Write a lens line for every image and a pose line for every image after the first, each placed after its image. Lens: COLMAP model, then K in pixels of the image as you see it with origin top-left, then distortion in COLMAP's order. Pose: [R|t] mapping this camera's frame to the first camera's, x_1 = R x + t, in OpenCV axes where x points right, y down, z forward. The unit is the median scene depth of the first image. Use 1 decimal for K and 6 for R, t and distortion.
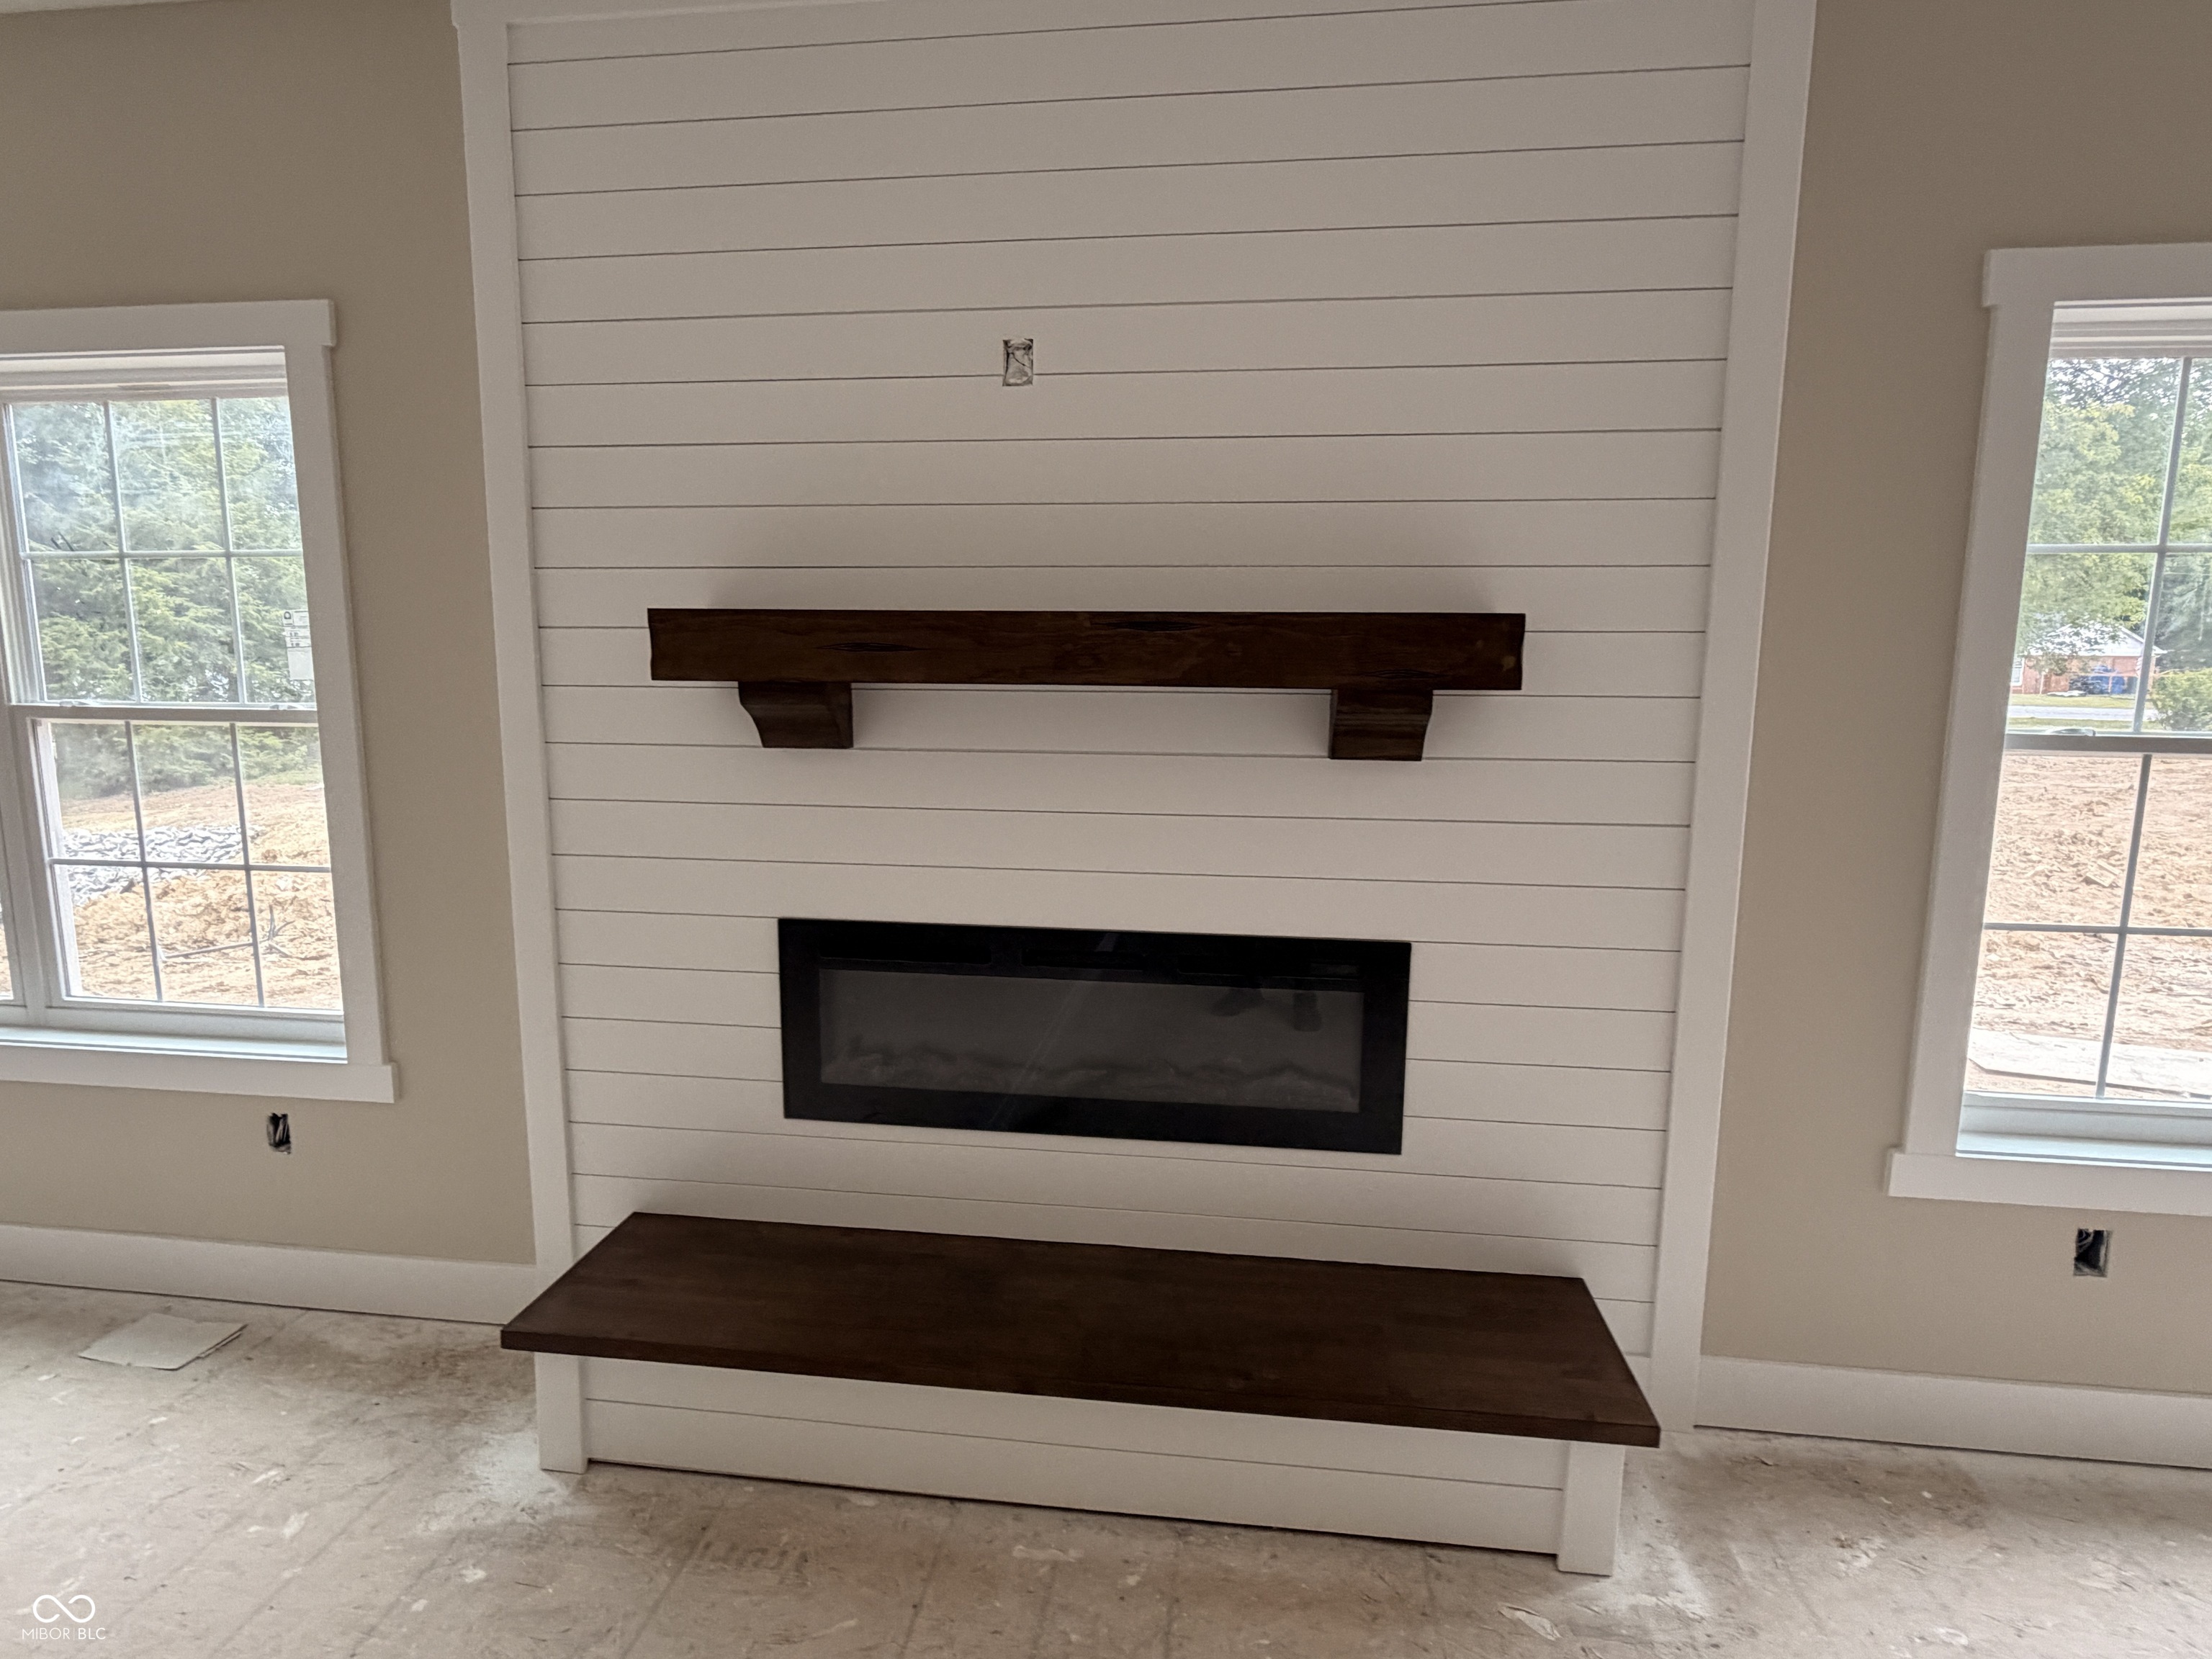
lens RADIAL K [[1152.3, 0, 1117.4], [0, 1152.3, 823.0], [0, 0, 1]] dist [0.000534, -0.000610]
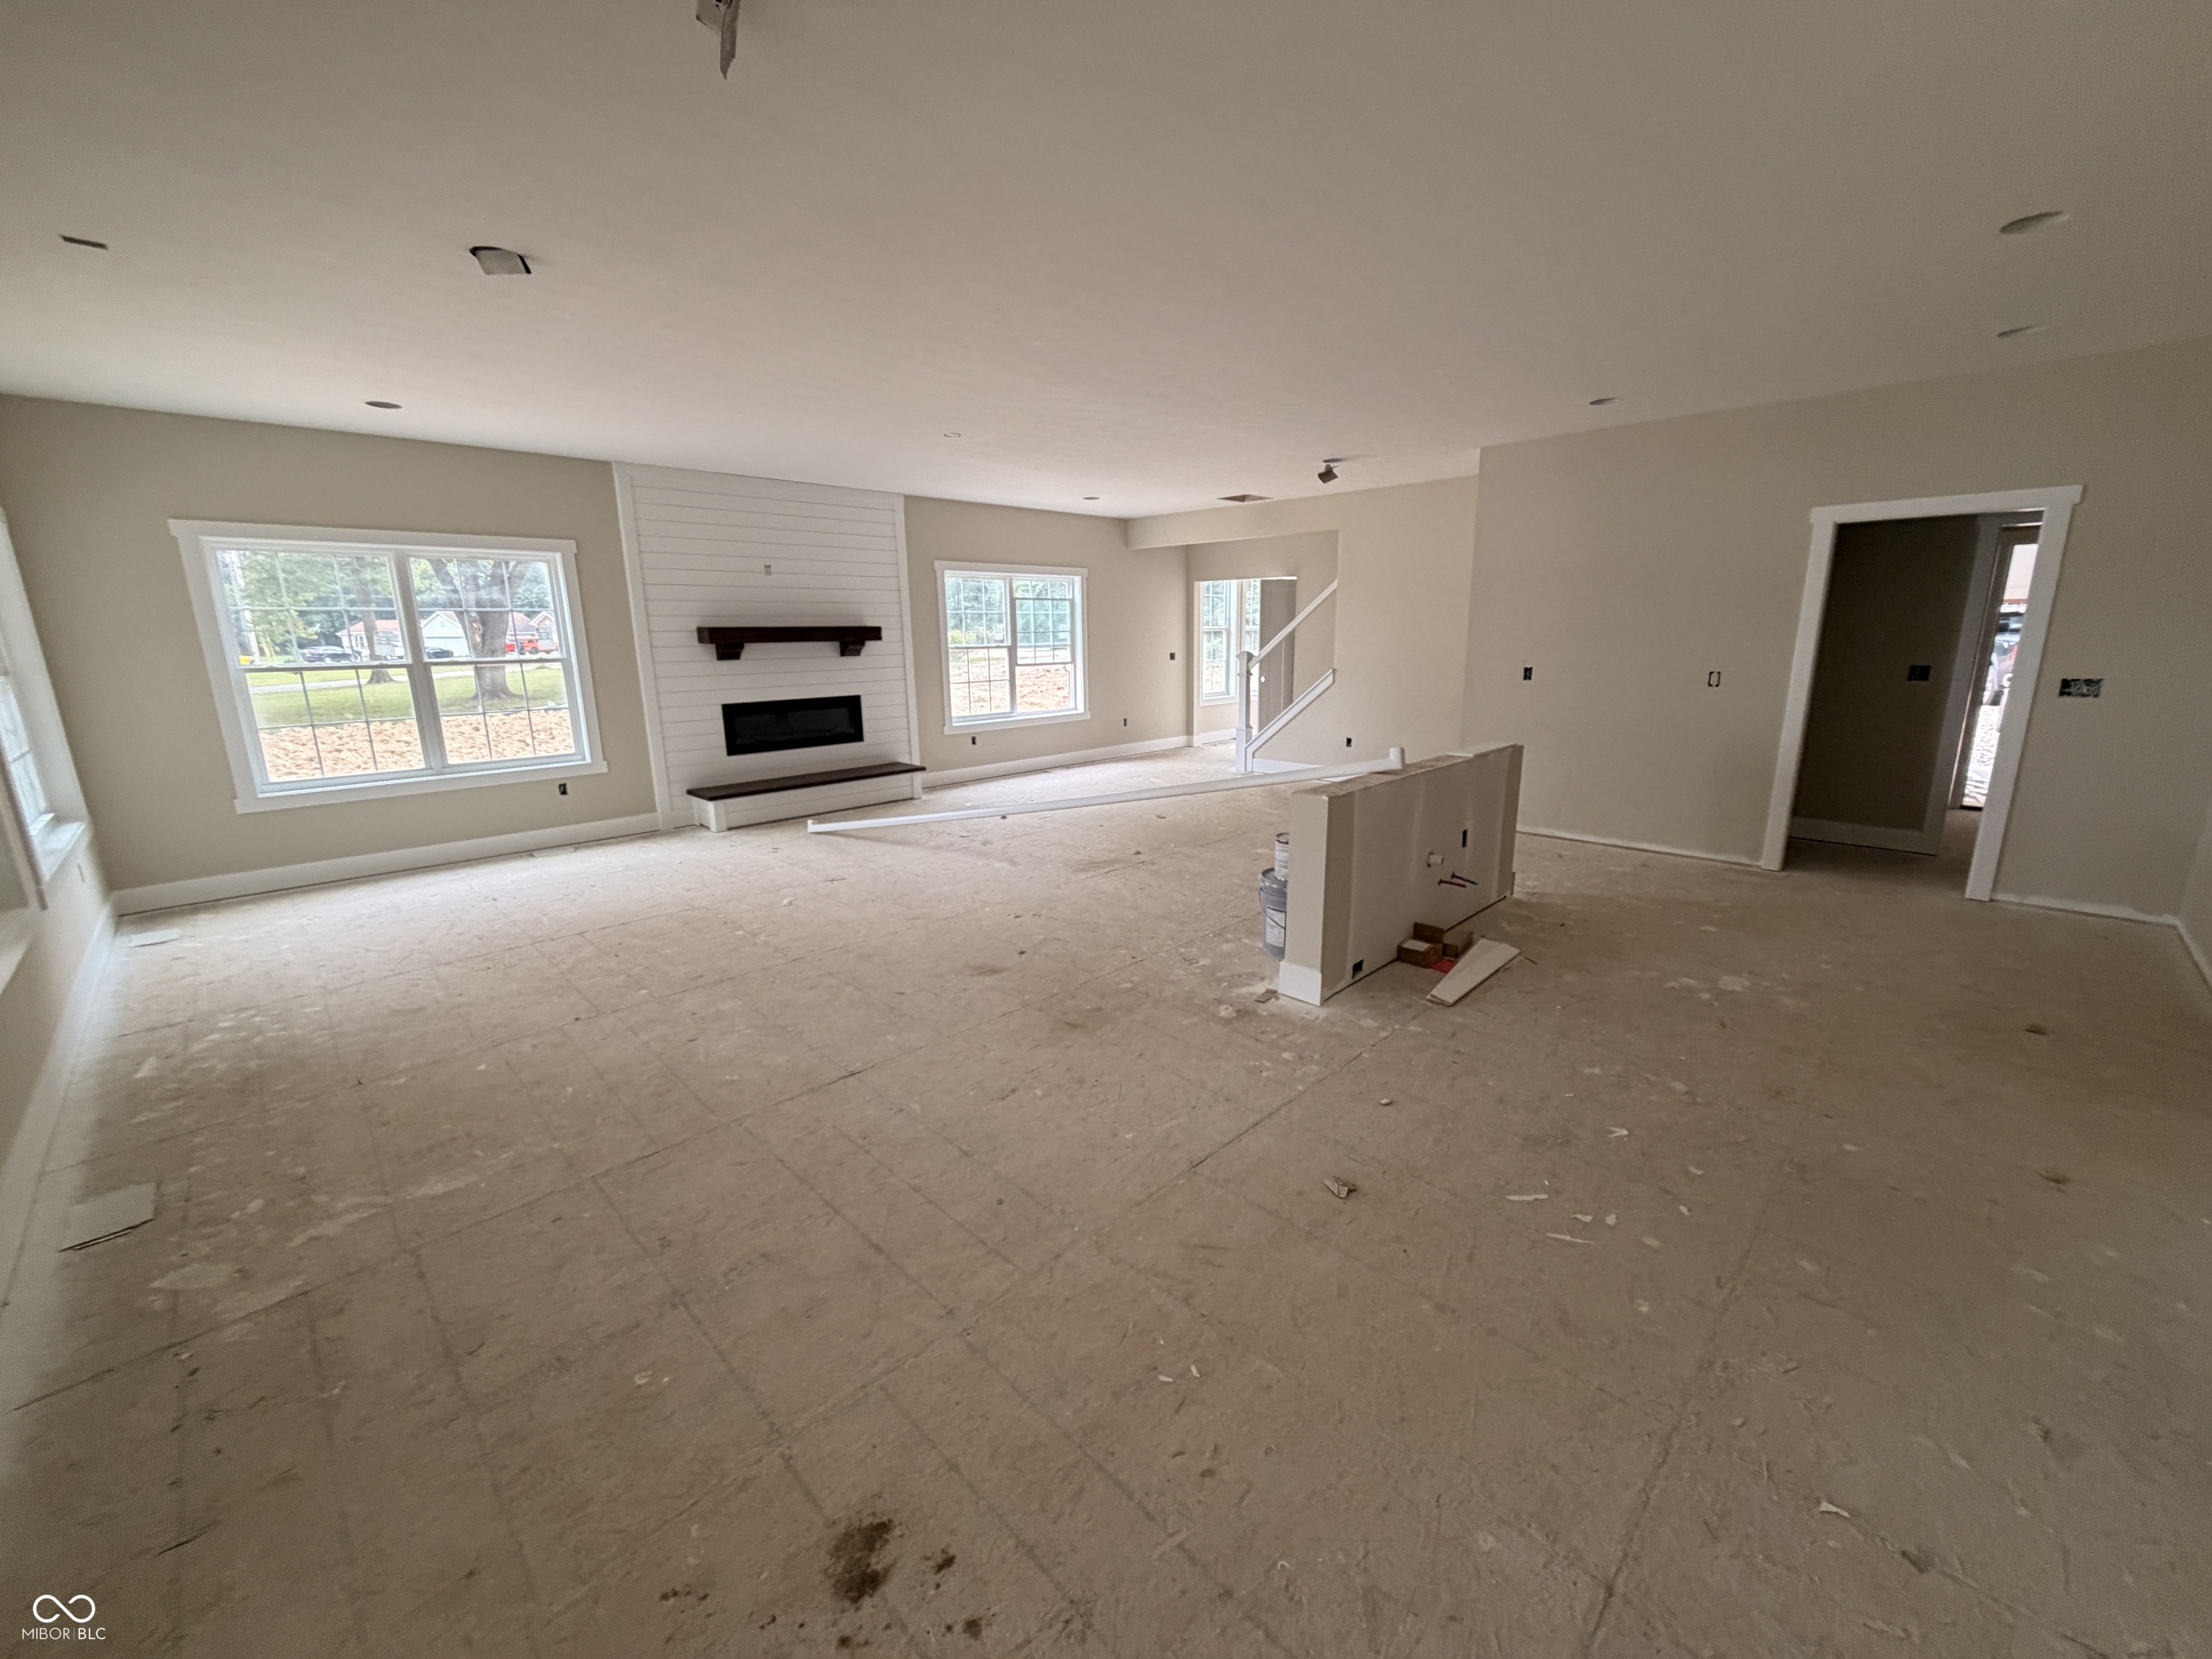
lens RADIAL K [[878.6, 0, 1106.4], [0, 878.6, 827.7], [0, 0, 1]] dist [-0.001047, -0.000589]
pose [[0.617658, -0.190027, 0.763144, -1.978904], [0.129118, 0.981704, 0.139947, 0.263227], [-0.775775, 0.012096, 0.630893, -2.064860]]
